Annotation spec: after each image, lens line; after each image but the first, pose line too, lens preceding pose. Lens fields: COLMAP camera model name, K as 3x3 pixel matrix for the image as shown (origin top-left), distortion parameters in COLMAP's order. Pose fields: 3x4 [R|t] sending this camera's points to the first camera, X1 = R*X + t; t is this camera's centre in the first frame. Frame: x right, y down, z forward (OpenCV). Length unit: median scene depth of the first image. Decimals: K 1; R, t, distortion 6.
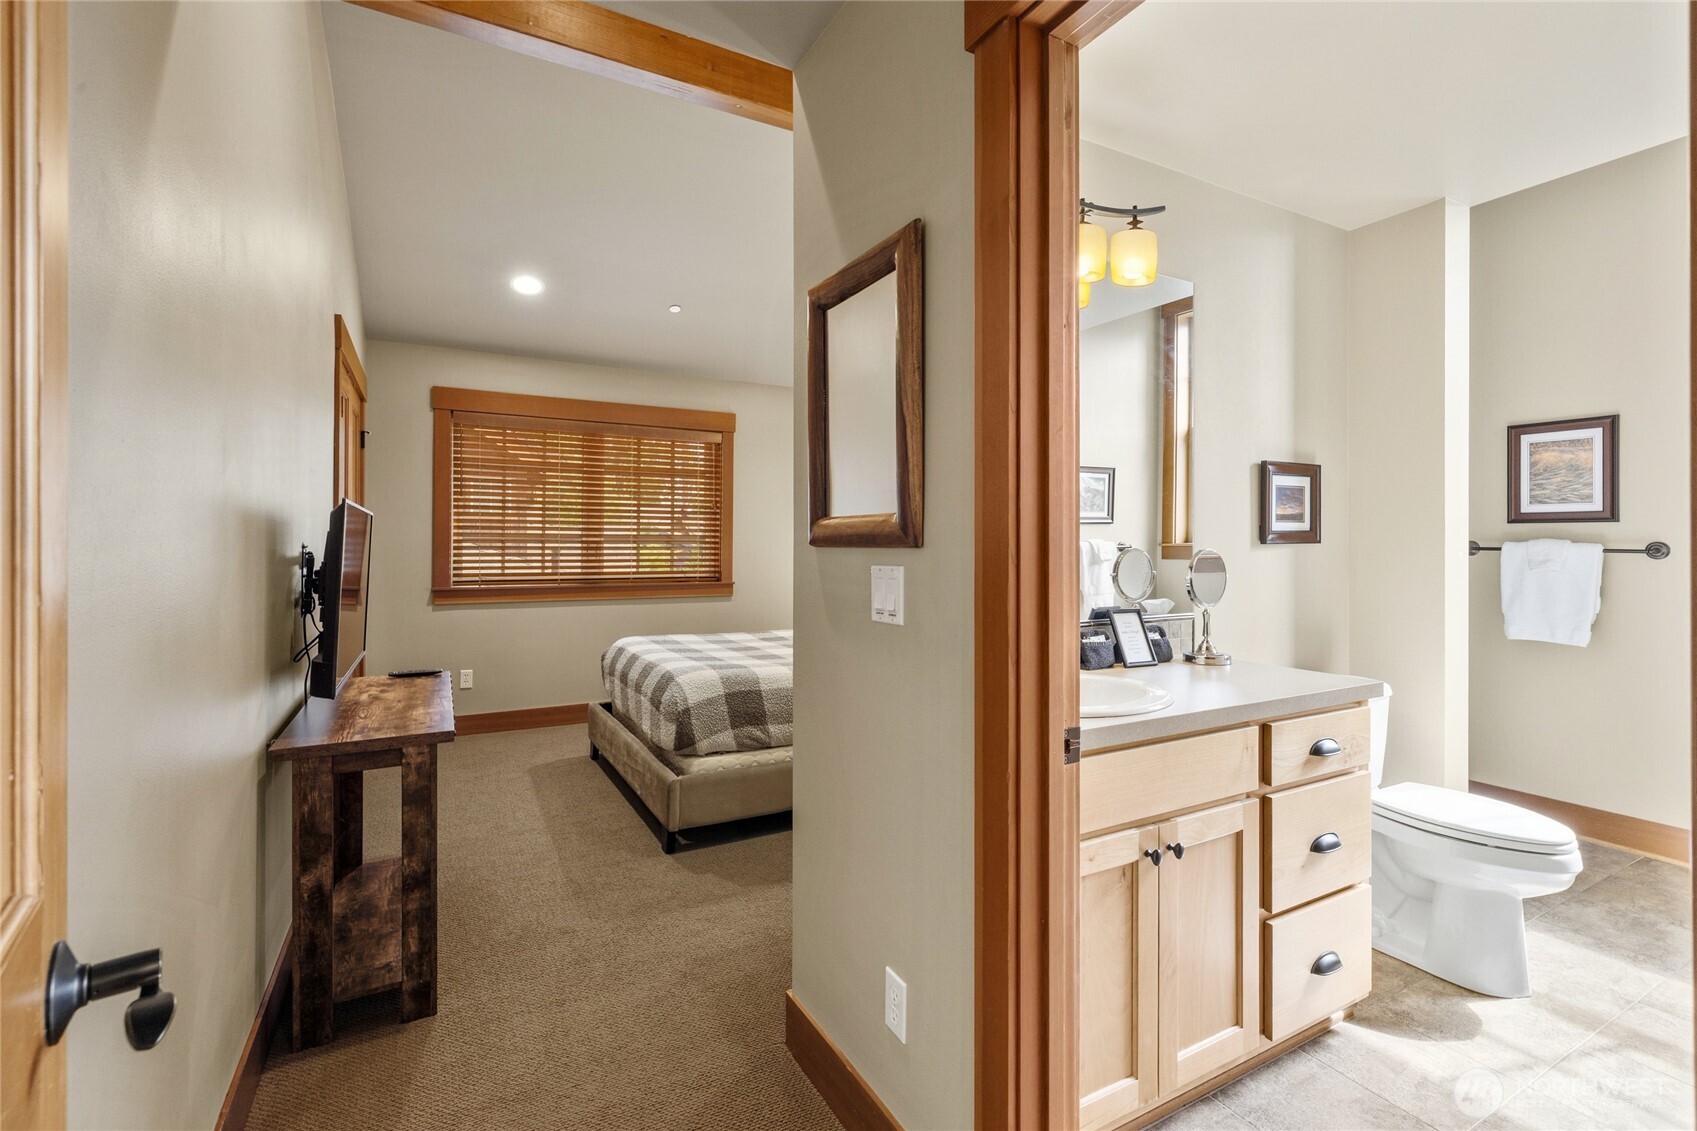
lens RADIAL K [[748.2, 0, 846.4], [0, 748.2, 555.1], [0, 0, 1]] dist [0.001353, 0.000430]
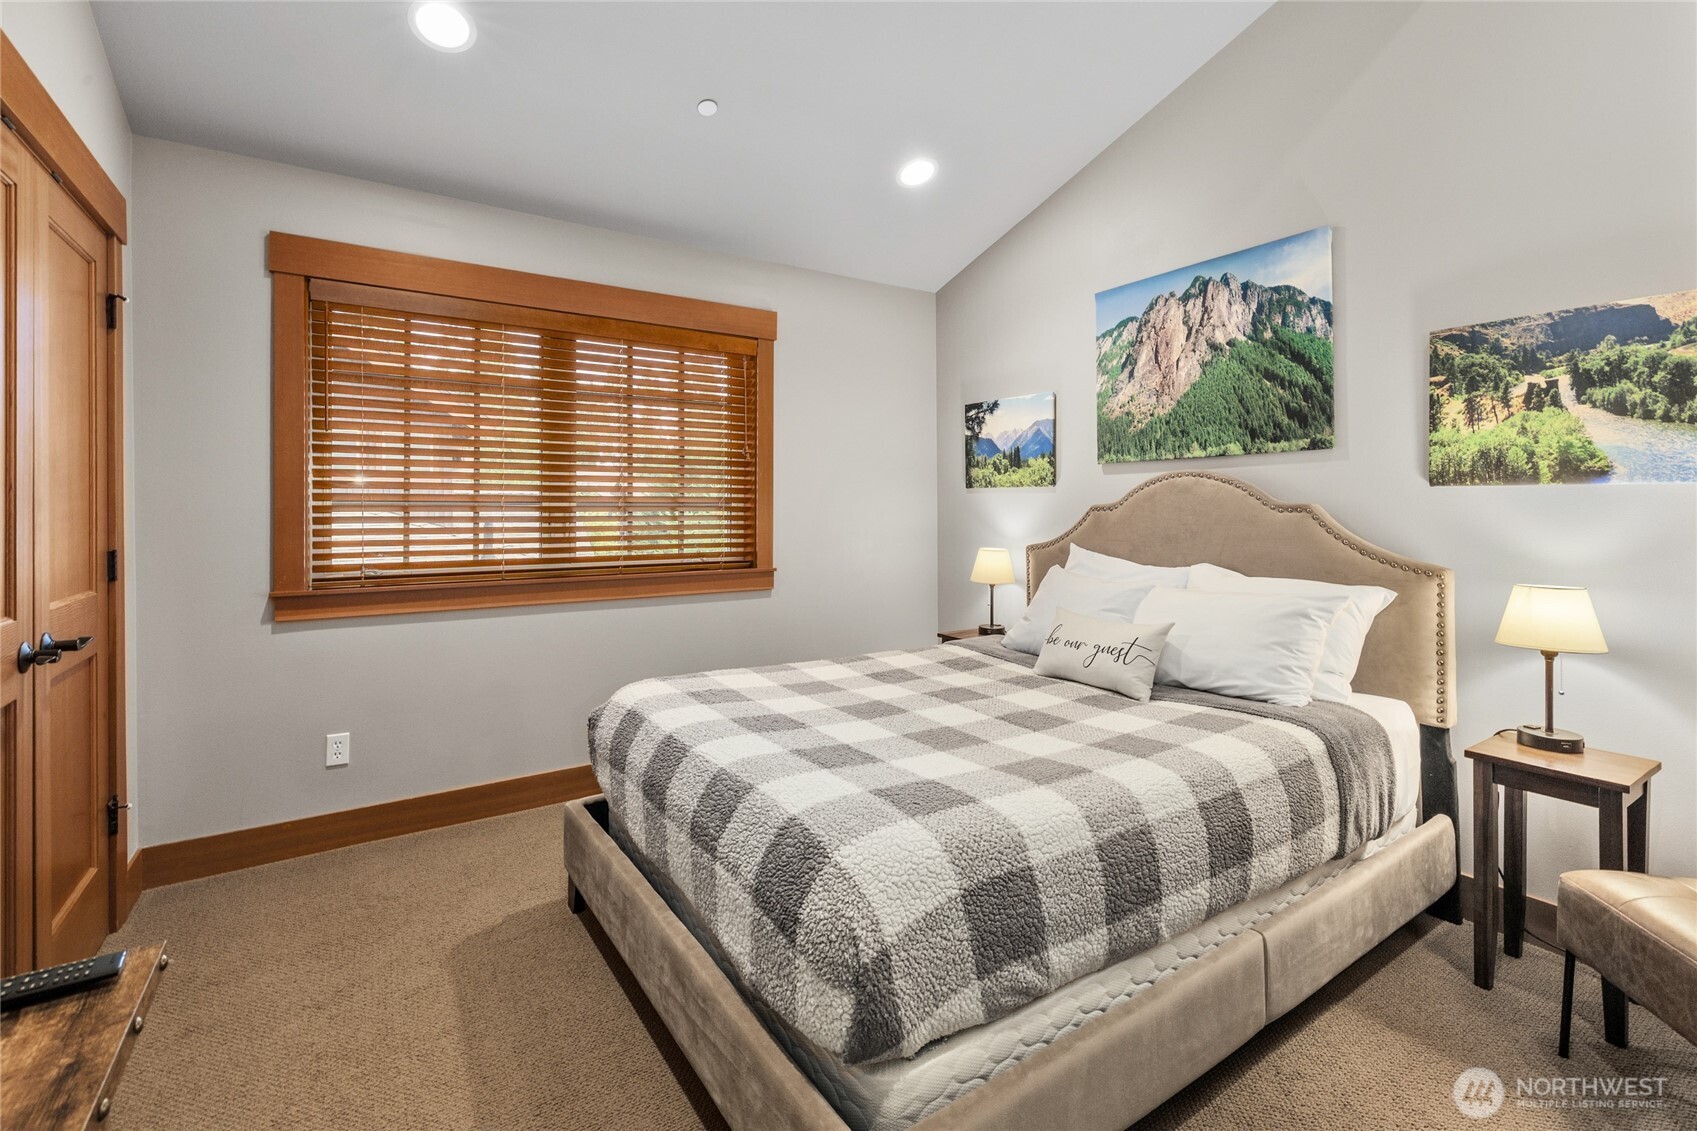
lens RADIAL K [[748.2, 0, 840.9], [0, 748.2, 514.2], [0, 0, 1]] dist [0.001353, 0.000430]
pose [[0.997079, -0.006829, 0.076070, -0.165862], [0.007344, 0.999952, -0.006494, -0.007735], [-0.076022, 0.007034, 0.997081, 0.397063]]
